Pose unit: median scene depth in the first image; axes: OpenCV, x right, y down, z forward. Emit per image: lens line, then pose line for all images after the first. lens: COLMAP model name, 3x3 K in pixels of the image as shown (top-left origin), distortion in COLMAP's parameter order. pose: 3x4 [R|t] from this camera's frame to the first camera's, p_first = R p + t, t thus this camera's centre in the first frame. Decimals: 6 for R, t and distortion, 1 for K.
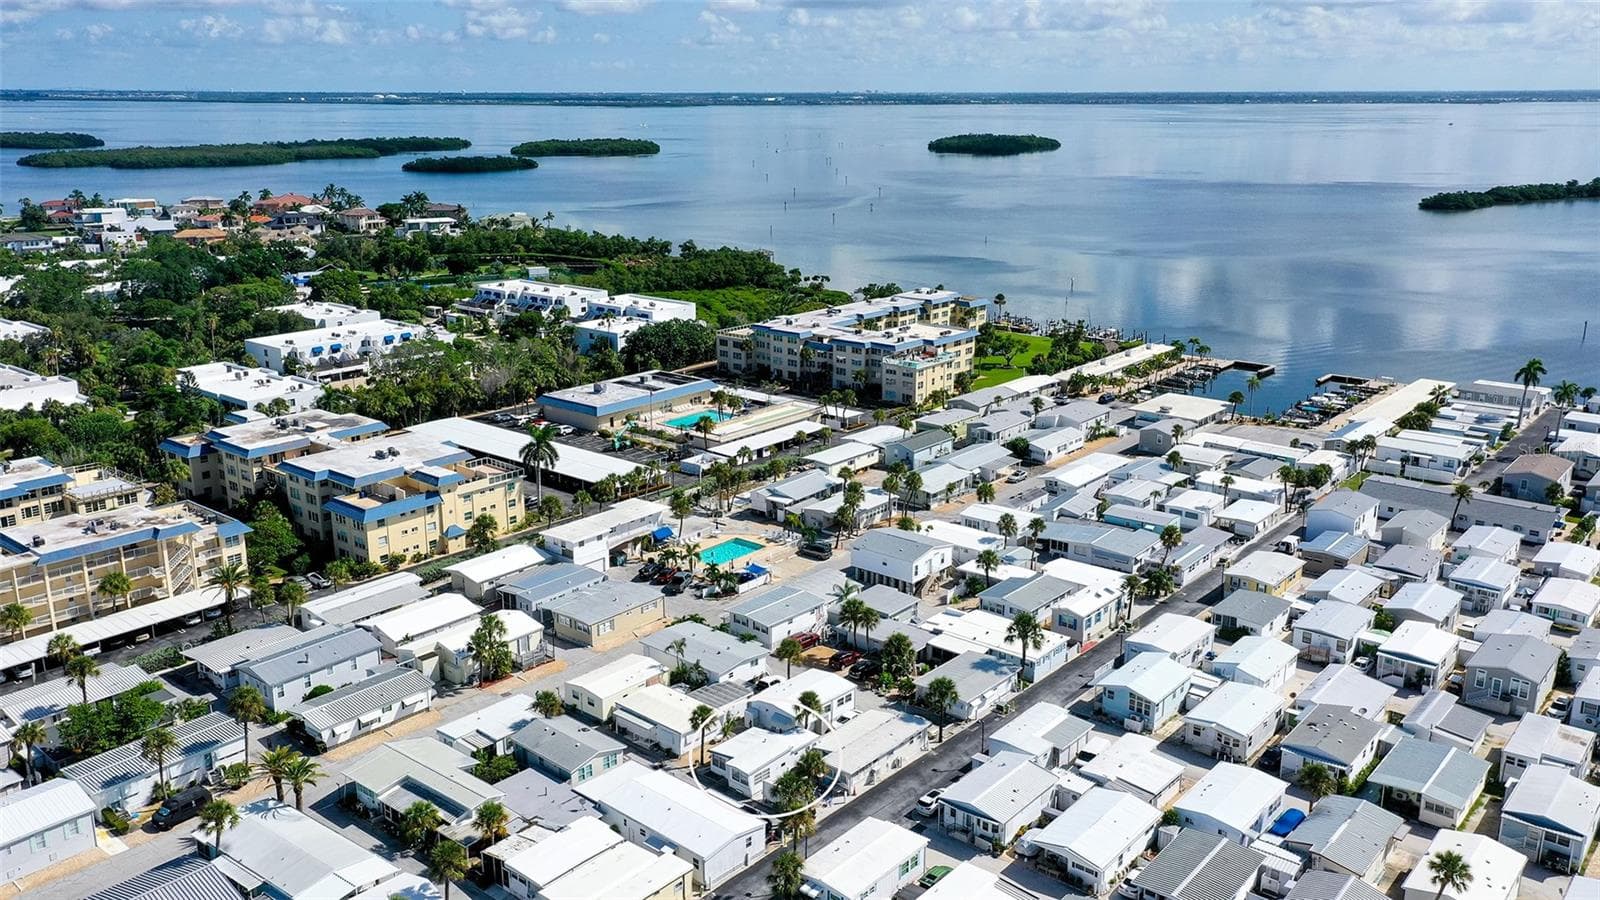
lens RADIAL K [[1312.2, 0, 800.0], [0, 1312.2, 450.0], [0, 0, 1]] dist [0.029640, 0.001038]
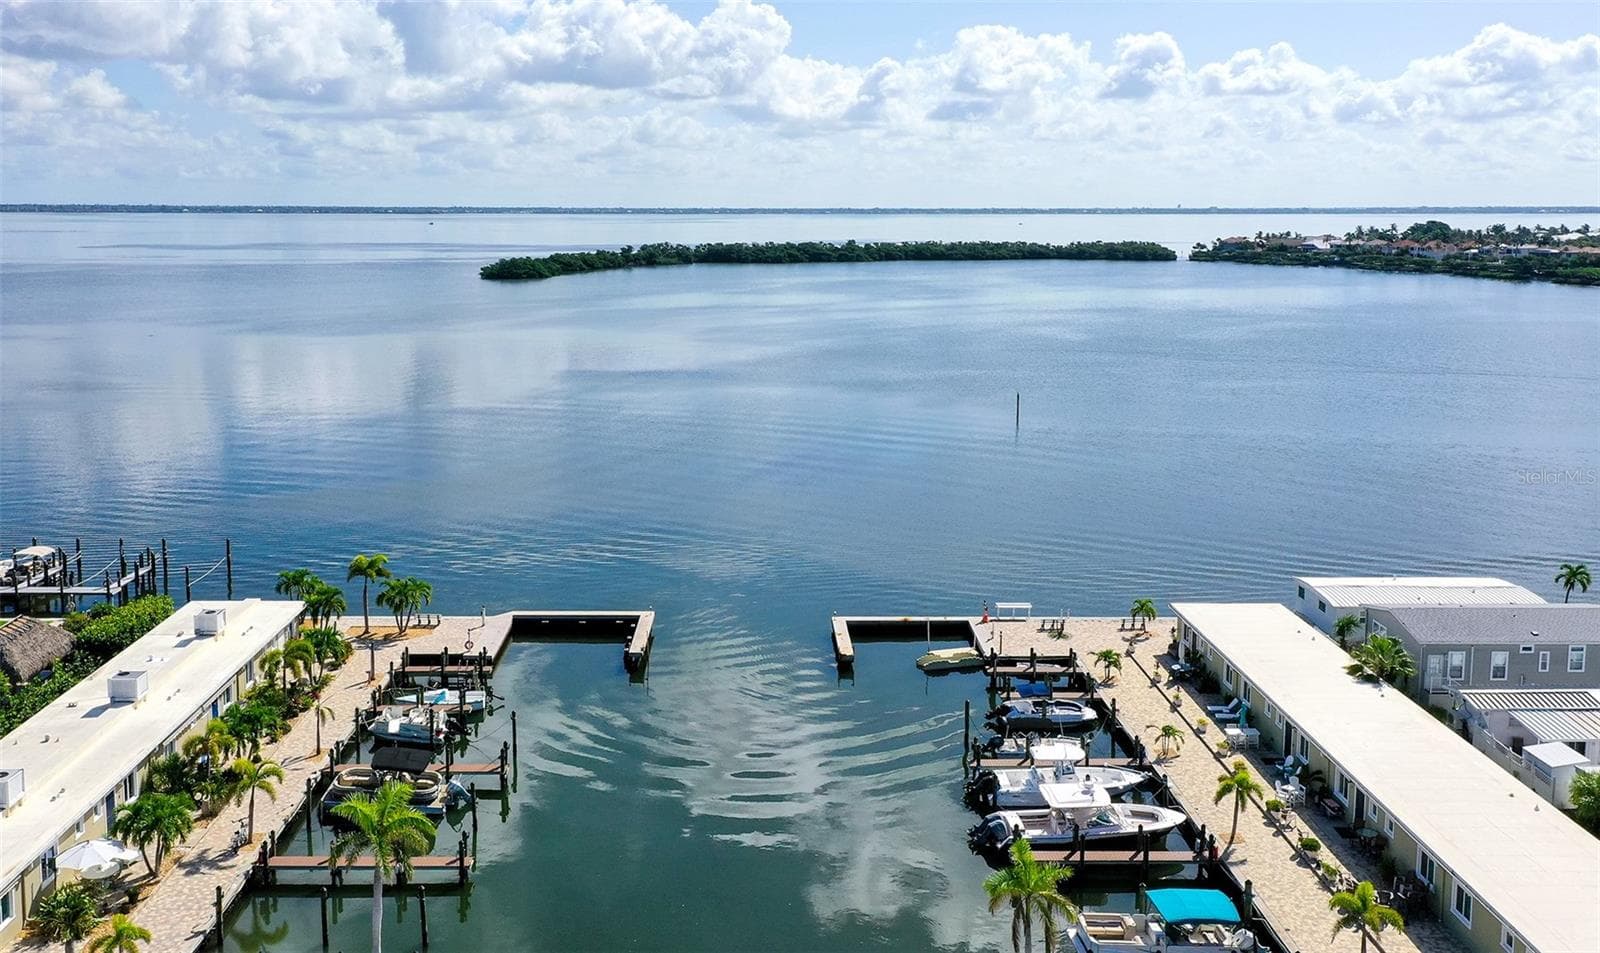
lens RADIAL K [[1364.4, 0, 747.3], [0, 1364.4, 475.4], [0, 0, 1]] dist [0.005807, 0.008160]
pose [[0.762217, -0.122152, 0.635691, 0.267014], [0.169831, 0.985370, -0.014289, -0.123452], [-0.624645, 0.118851, 0.771811, 1.069657]]
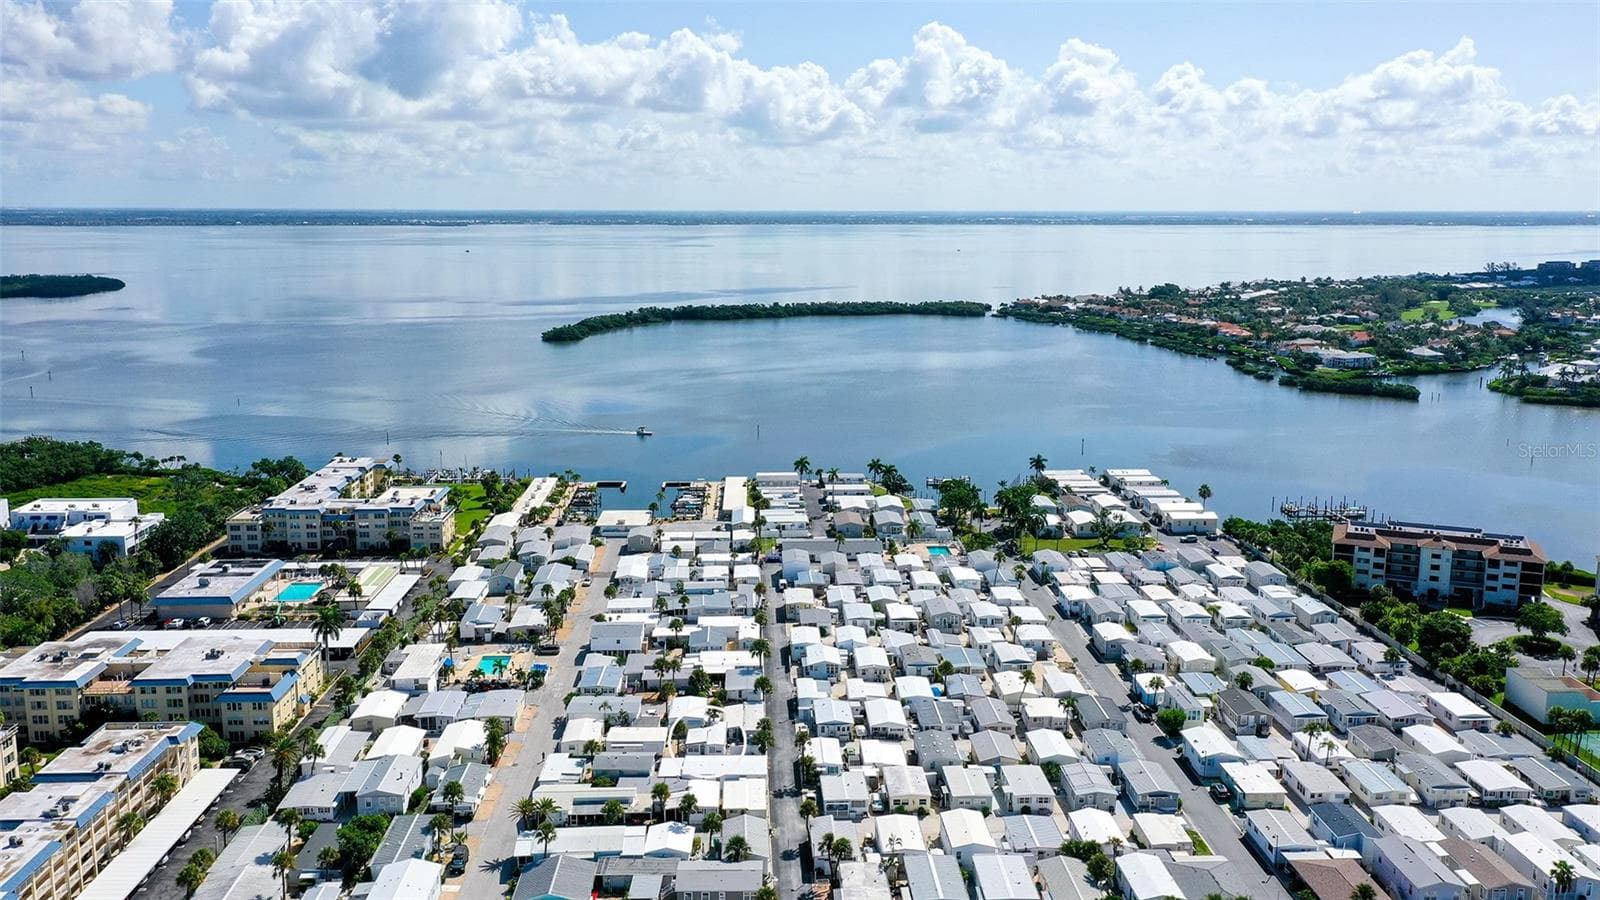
lens RADIAL K [[1312.2, 0, 800.0], [0, 1312.2, 450.0], [0, 0, 1]] dist [0.029640, 0.001038]
pose [[0.738663, -0.123392, 0.662685, -0.627854], [0.176880, 0.984134, -0.013914, -0.063465], [-0.650454, 0.127494, 0.748769, -0.275532]]
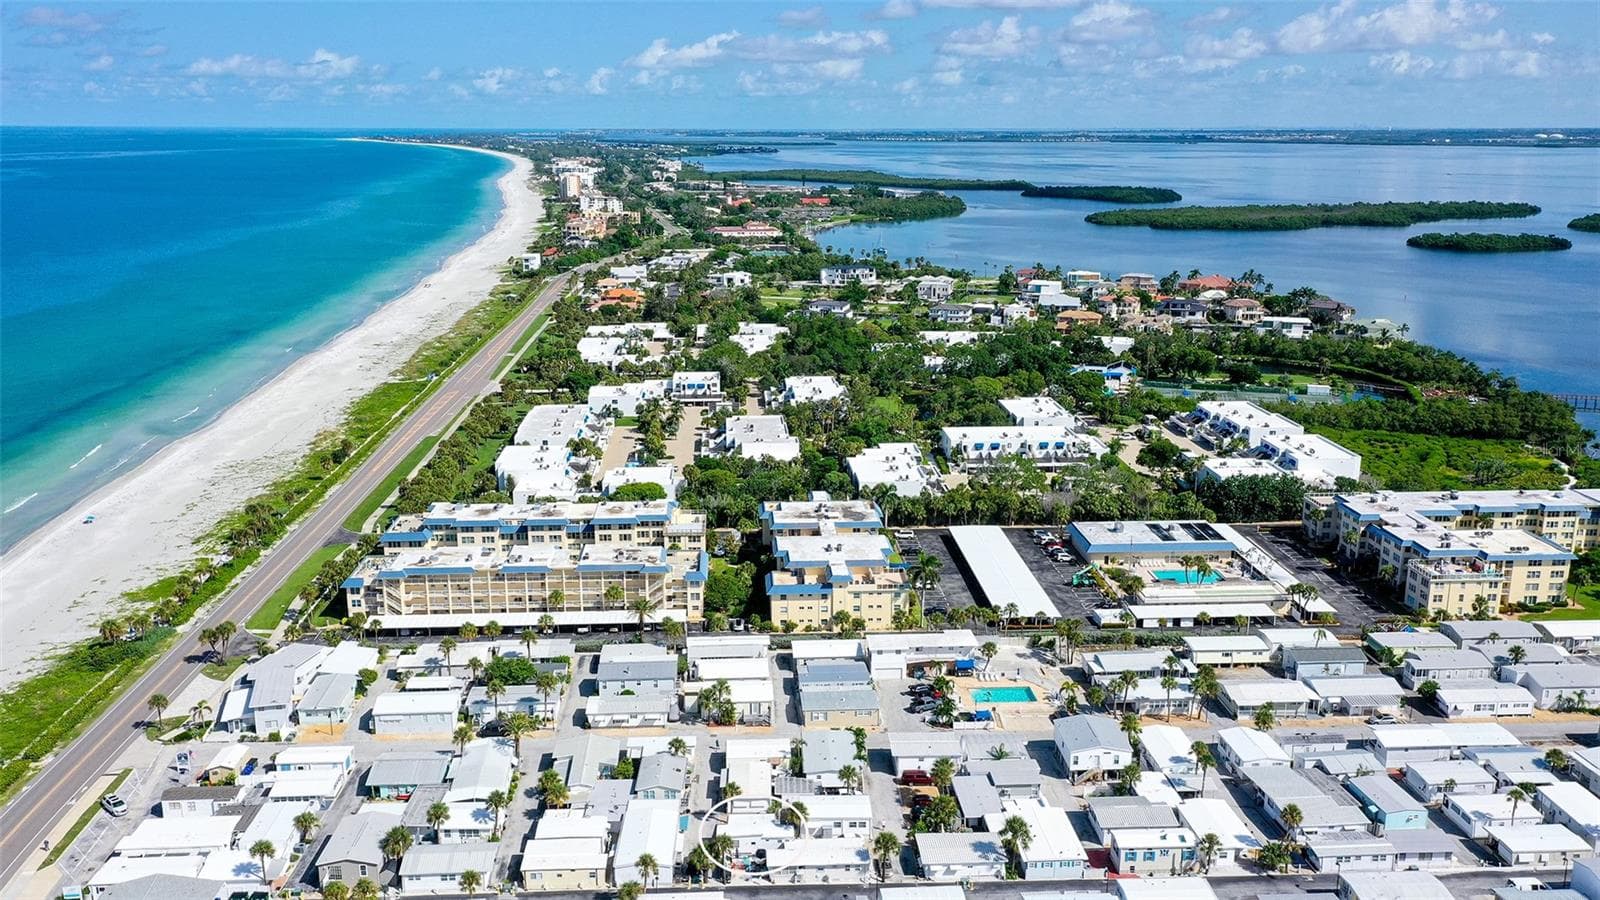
lens RADIAL K [[1321.6, 0, 800.0], [0, 1321.6, 450.0], [0, 0, 1]] dist [0.030818, 0.000055]
pose [[0.682464, 0.176944, -0.709179, 0.543784], [-0.193318, 0.979401, 0.058330, -0.150359], [0.704891, 0.097289, 0.702612, 0.003369]]
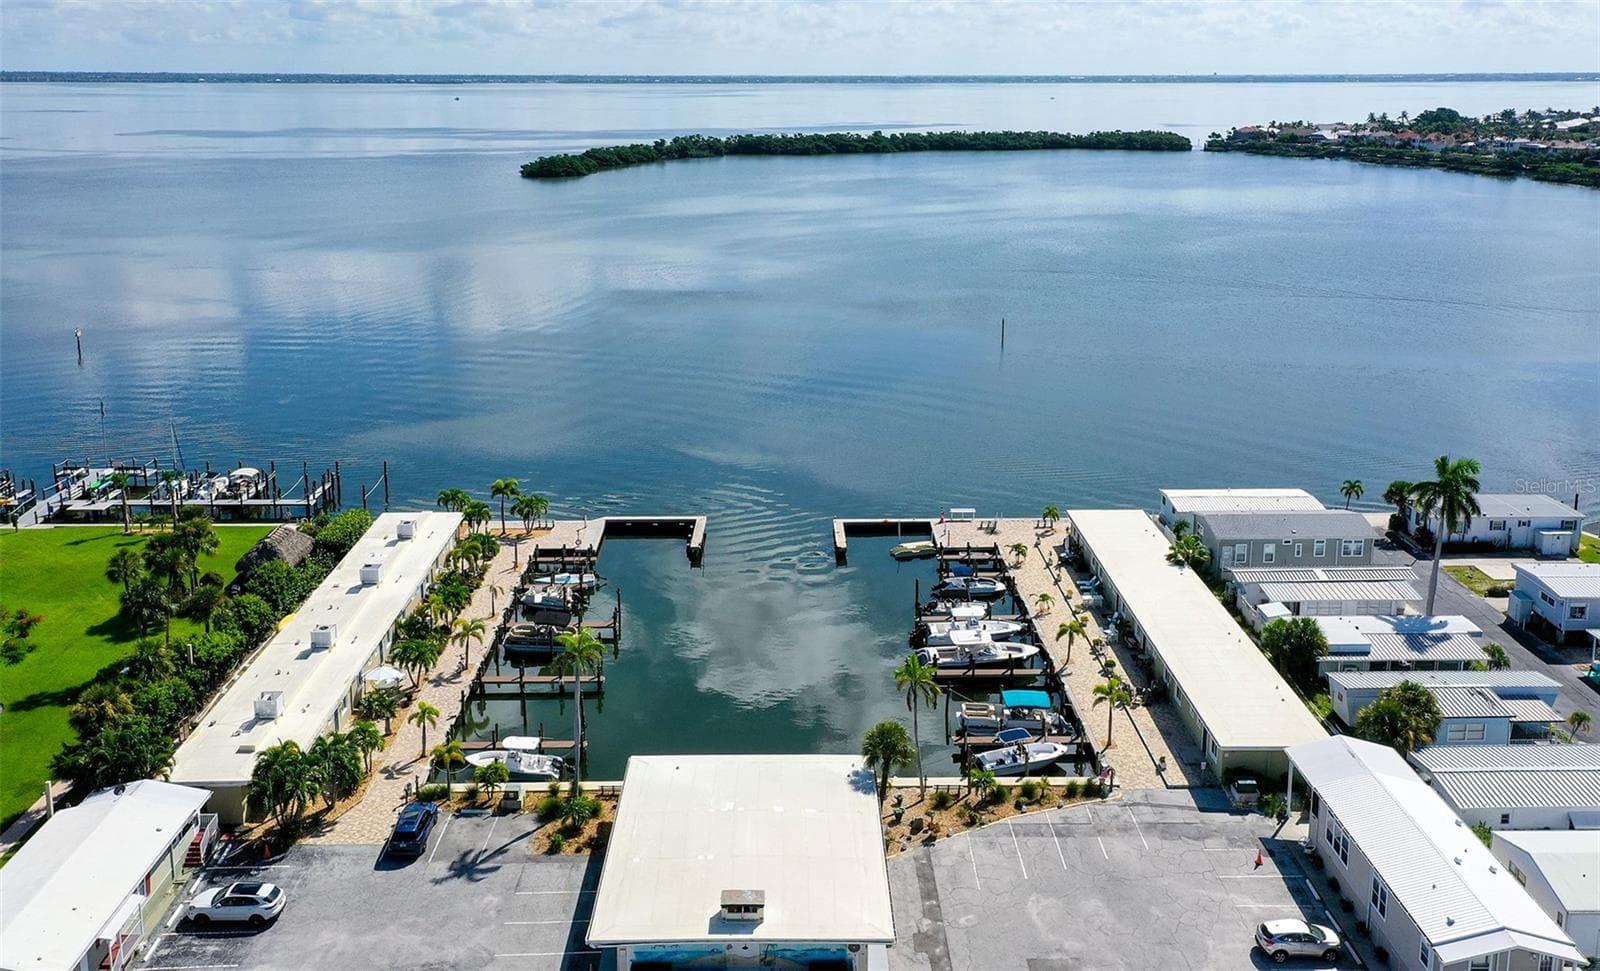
lens RADIAL K [[1365.9, 0, 800.0], [0, 1365.9, 485.5], [0, 0, 1]] dist [0.007947, 0.000775]
pose [[0.751643, -0.189417, 0.631786, 0.164800], [0.174526, 0.980852, 0.086436, -0.150769], [-0.636061, 0.045294, 0.770308, 0.932794]]
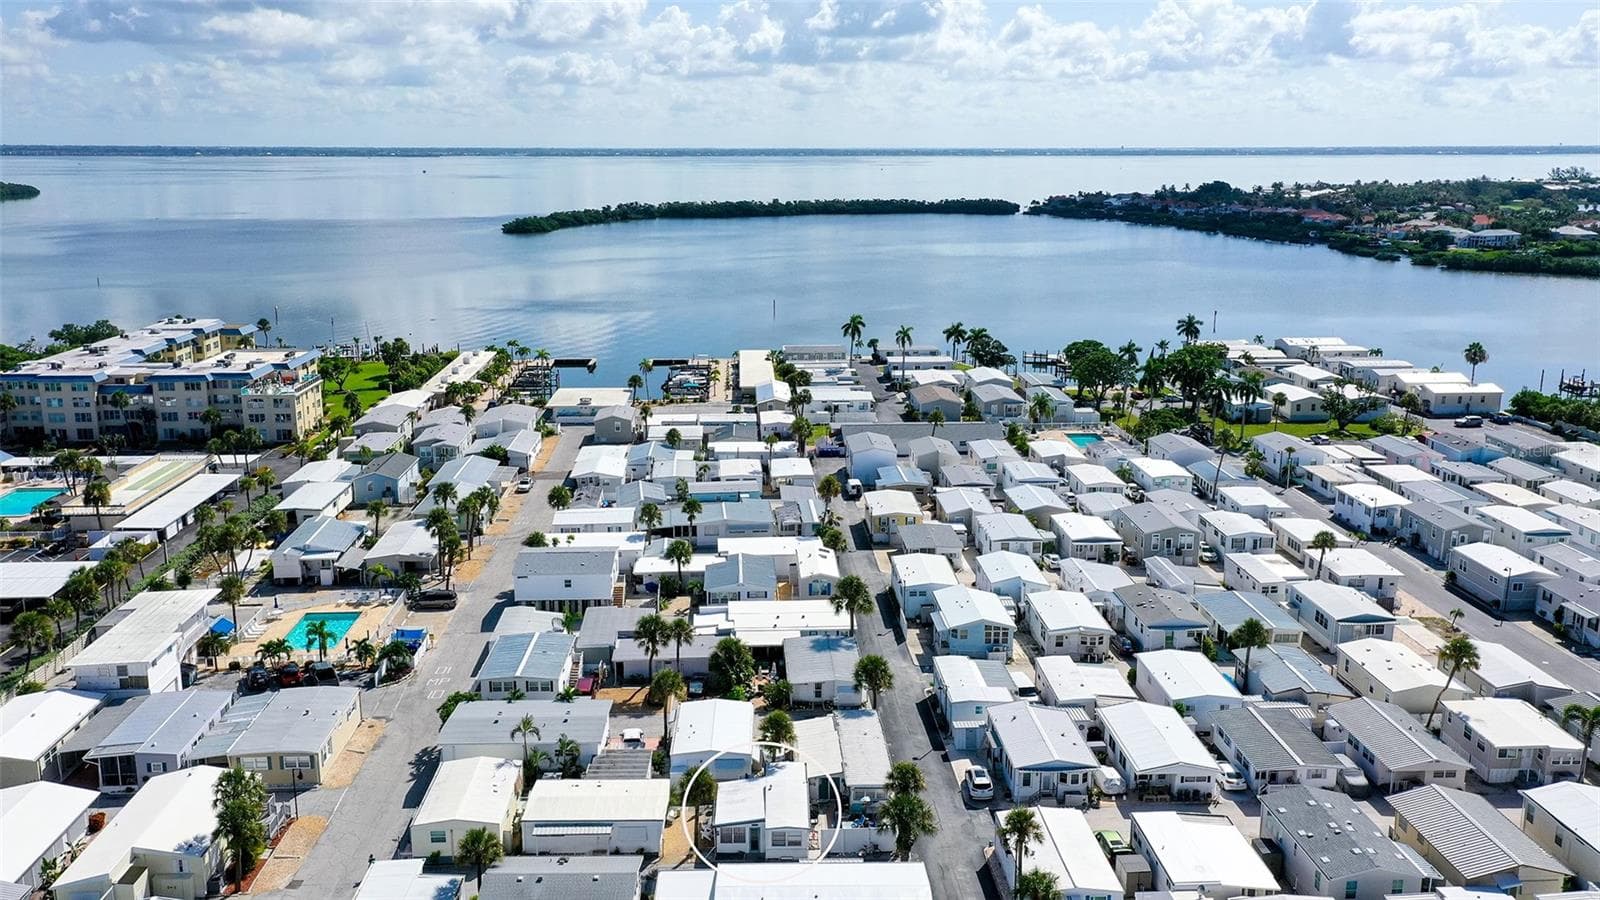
lens RADIAL K [[1312.2, 0, 800.0], [0, 1312.2, 450.0], [0, 0, 1]] dist [0.029640, 0.001038]
pose [[0.730025, -0.153867, 0.665874, -0.286035], [0.181283, 0.983021, 0.028404, 0.005851], [-0.658938, 0.099976, 0.745523, 0.233286]]
